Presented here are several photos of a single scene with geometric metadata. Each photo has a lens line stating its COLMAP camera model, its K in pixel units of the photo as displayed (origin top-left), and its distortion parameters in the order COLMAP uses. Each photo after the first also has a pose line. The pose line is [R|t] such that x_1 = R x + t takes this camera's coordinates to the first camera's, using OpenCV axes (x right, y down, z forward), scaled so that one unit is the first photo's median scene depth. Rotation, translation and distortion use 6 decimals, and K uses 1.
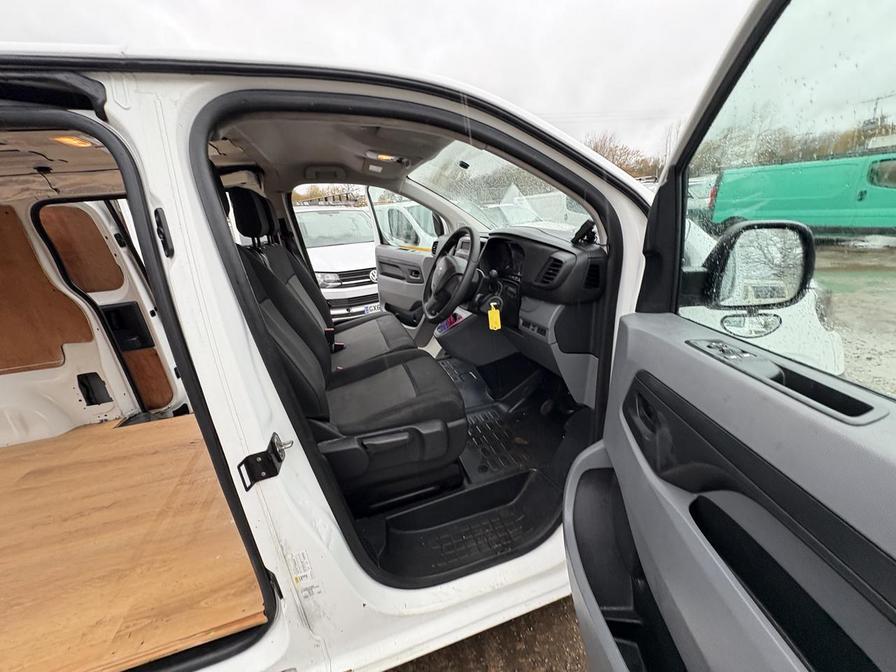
lens RADIAL K [[357.0, 0, 442.8], [0, 357.0, 330.9], [0, 0, 1]] dist [-0.000349, -0.000282]
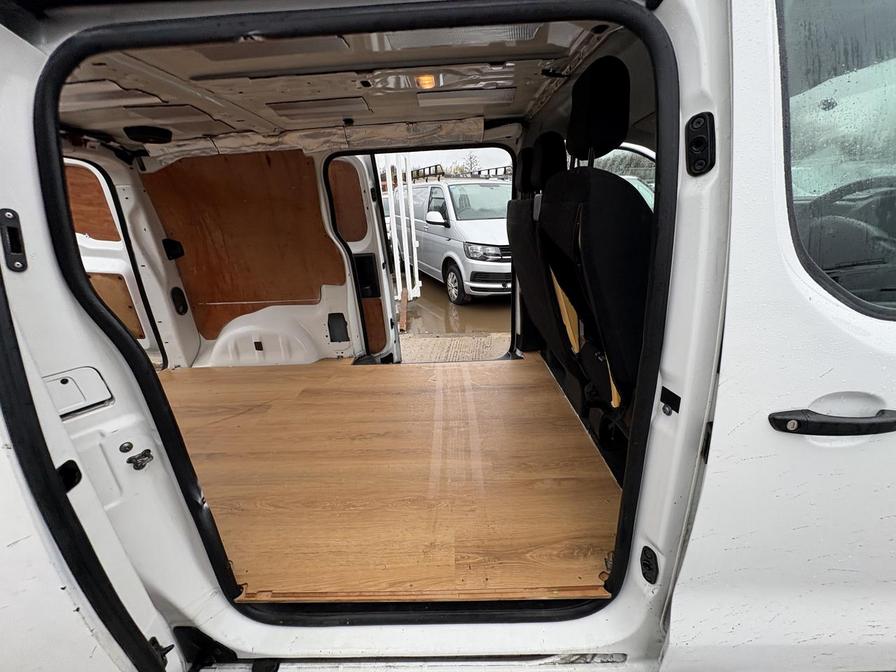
lens RADIAL K [[357.0, 0, 442.8], [0, 357.0, 330.9], [0, 0, 1]] dist [-0.000349, -0.000282]
pose [[0.954022, 0.135426, -0.267397, -0.373692], [-0.122595, 0.990379, 0.064192, 0.061864], [0.273517, -0.028459, 0.961446, 0.006823]]
